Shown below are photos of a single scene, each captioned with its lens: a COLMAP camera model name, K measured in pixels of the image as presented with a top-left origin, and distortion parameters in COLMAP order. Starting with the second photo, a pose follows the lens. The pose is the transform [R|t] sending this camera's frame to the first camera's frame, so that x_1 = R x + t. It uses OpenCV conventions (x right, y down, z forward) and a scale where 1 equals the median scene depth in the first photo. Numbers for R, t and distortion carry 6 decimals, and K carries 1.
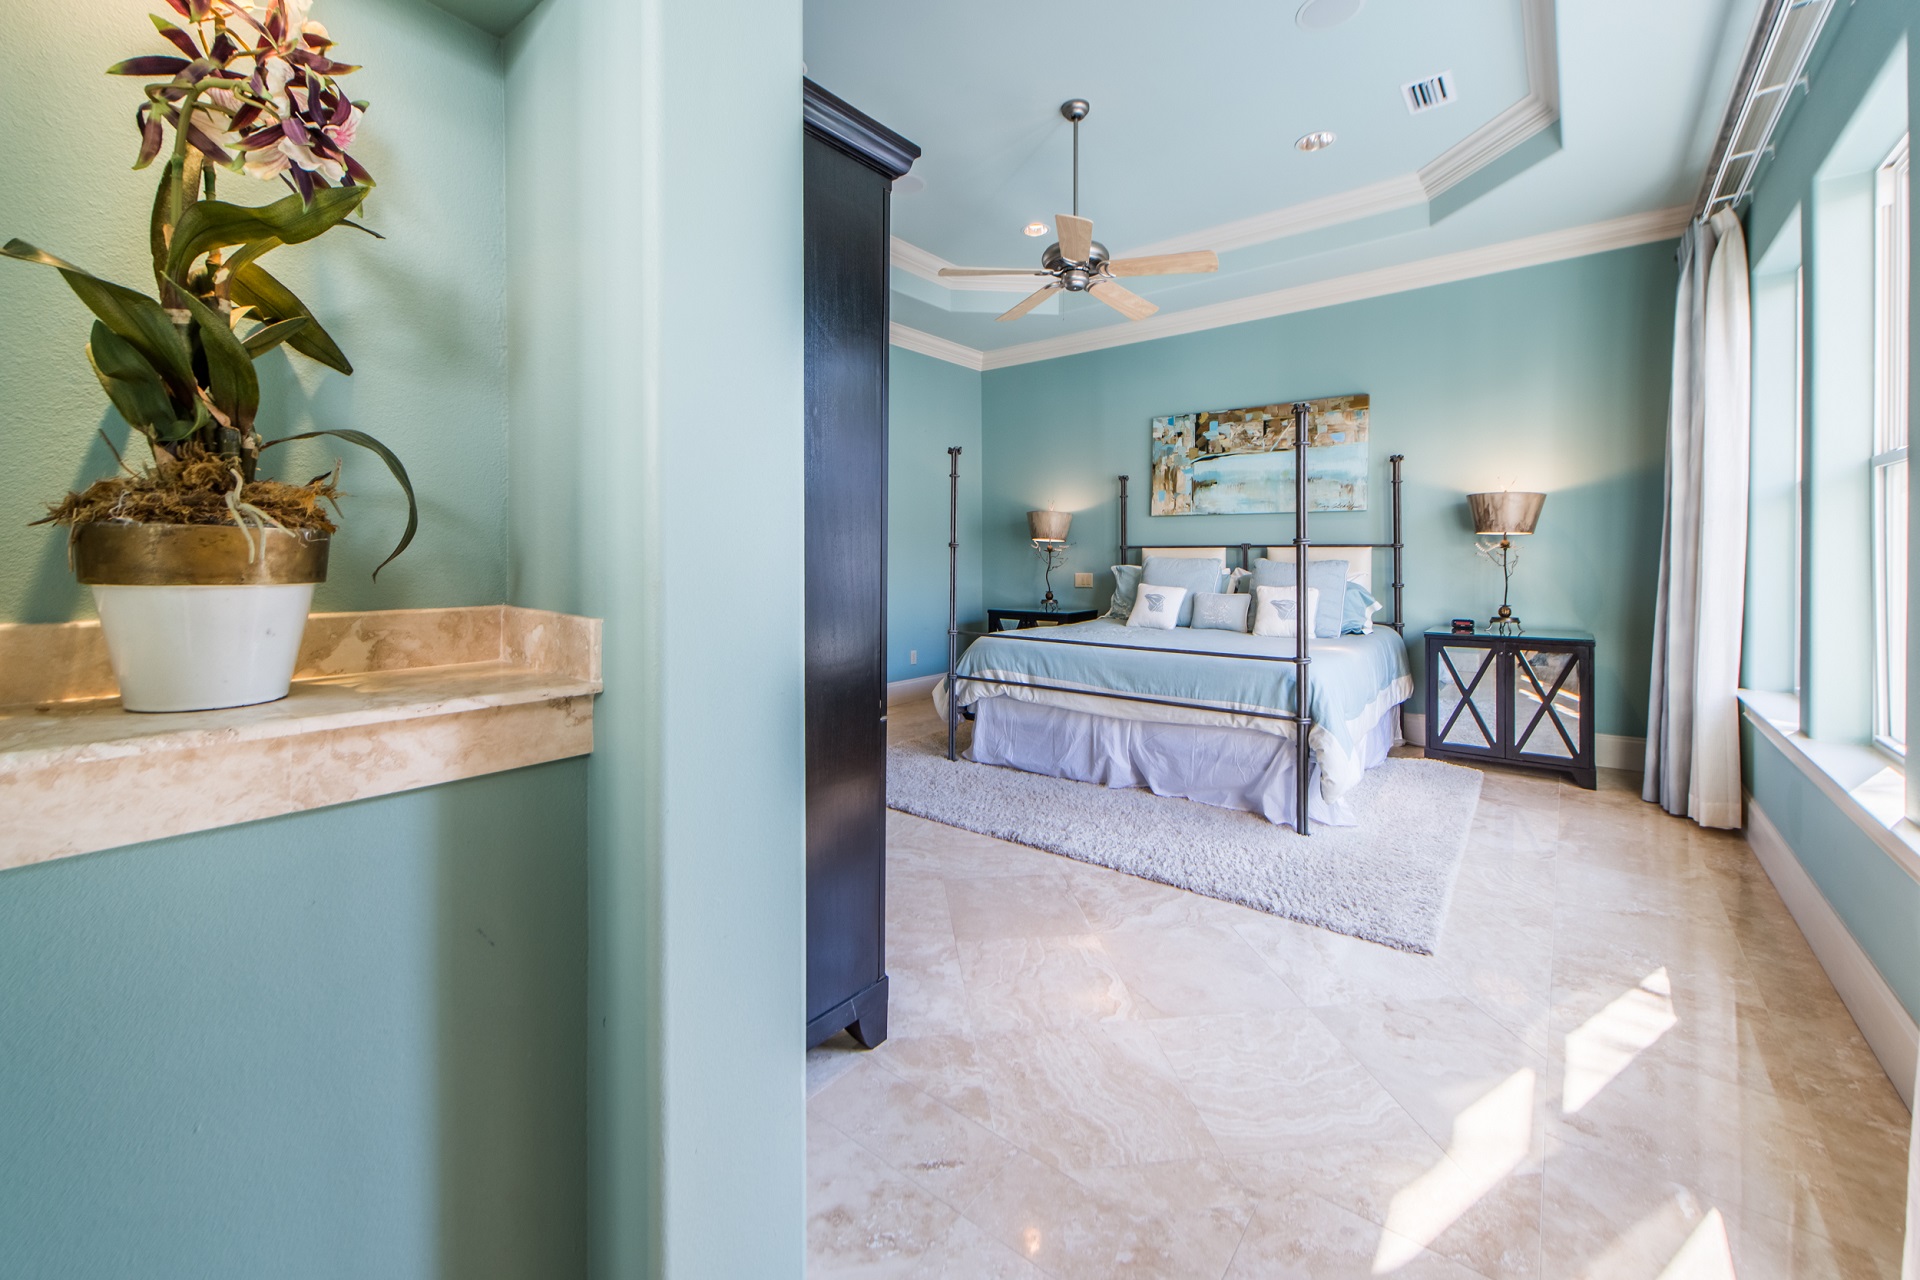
lens RADIAL K [[769.9, 0, 961.3], [0, 769.9, 560.1], [0, 0, 1]] dist [0.000110, -0.000026]
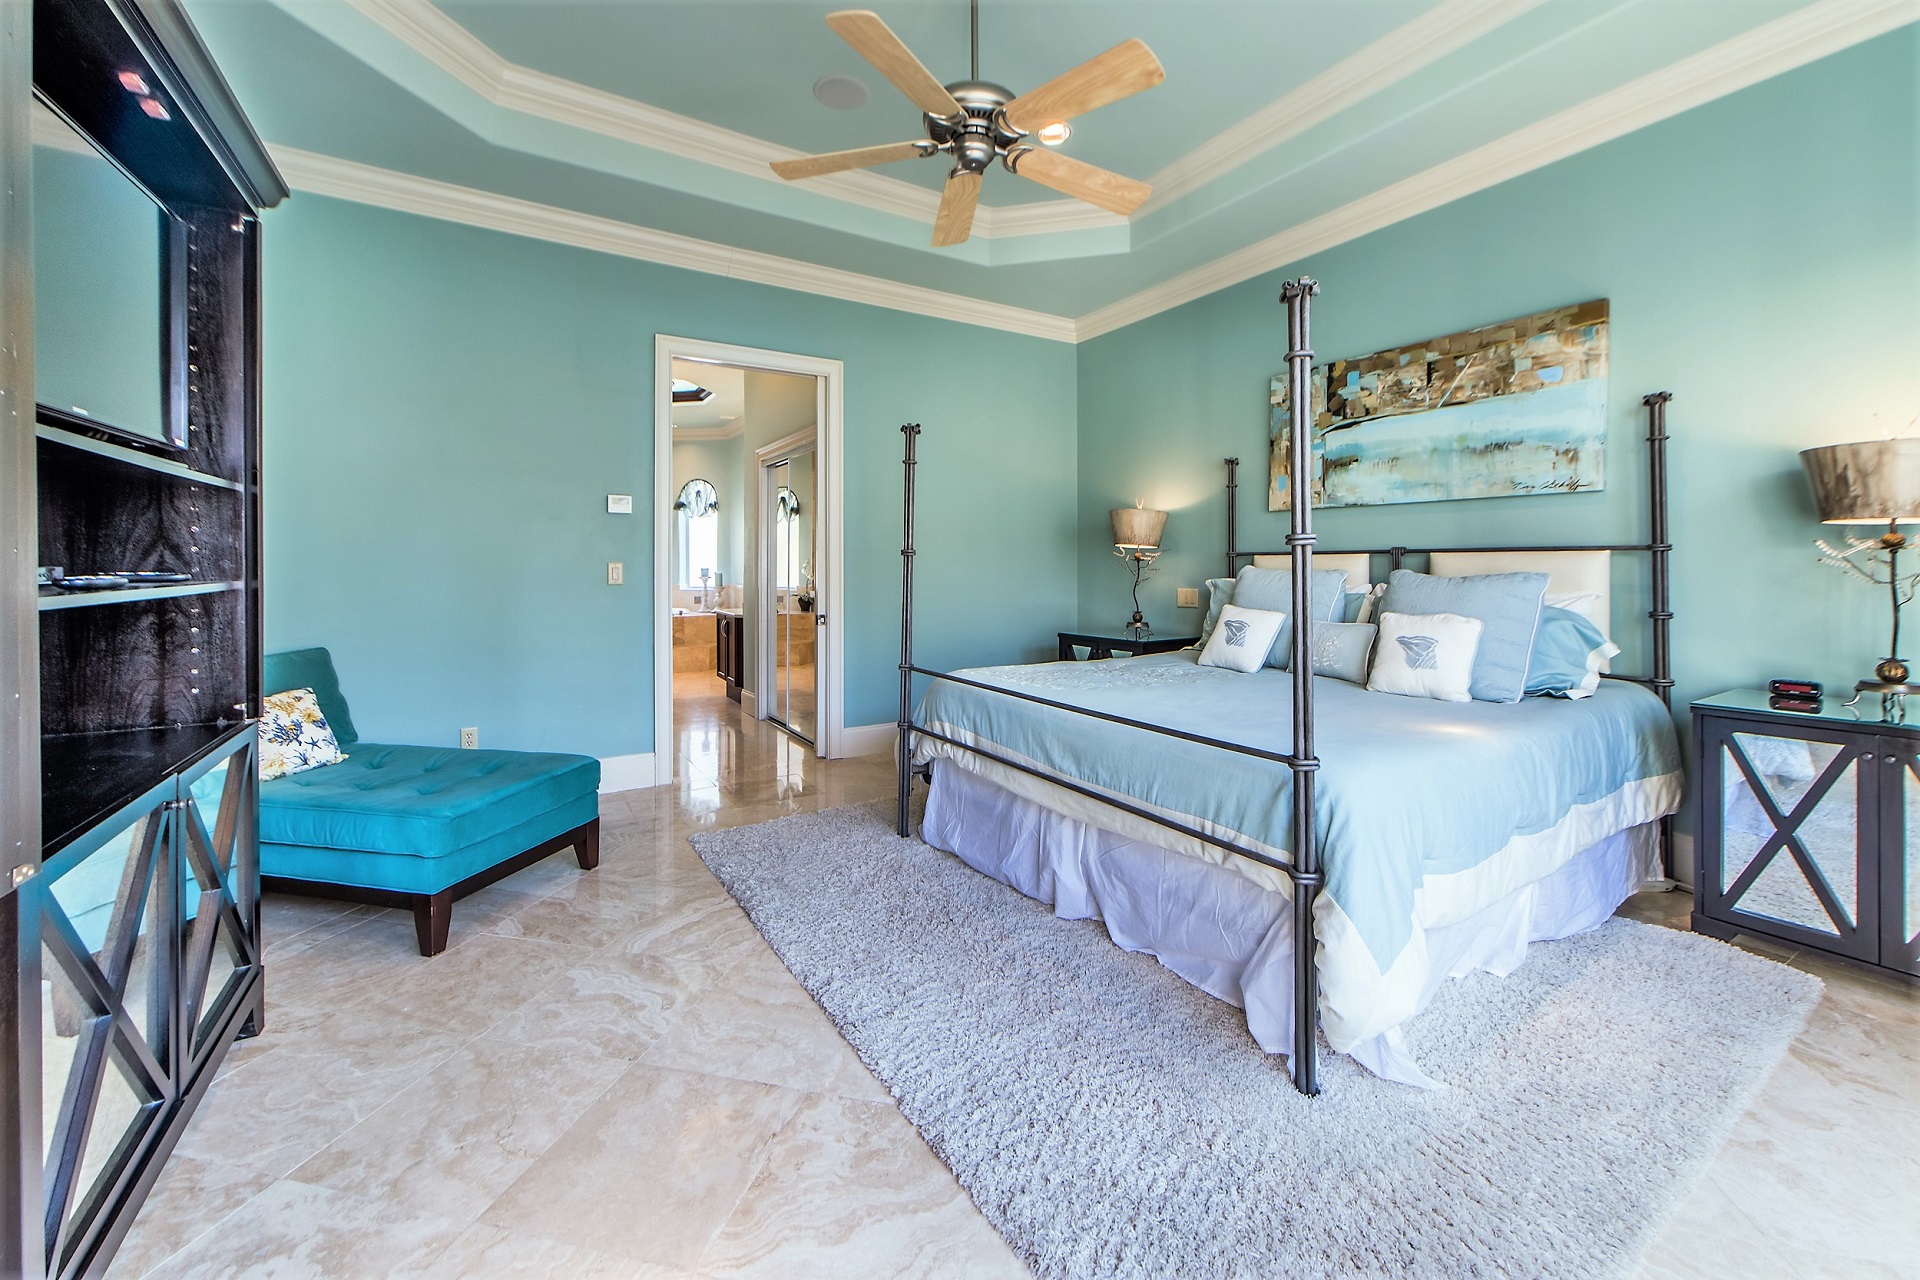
lens RADIAL K [[751.1, 0, 958.1], [0, 751.1, 569.6], [0, 0, 1]] dist [-0.007951, 0.002319]
pose [[0.939804, -0.002020, -0.341708, 0.272782], [0.001689, 0.999998, -0.001266, -0.002265], [0.341710, 0.000612, 0.939805, 0.297046]]
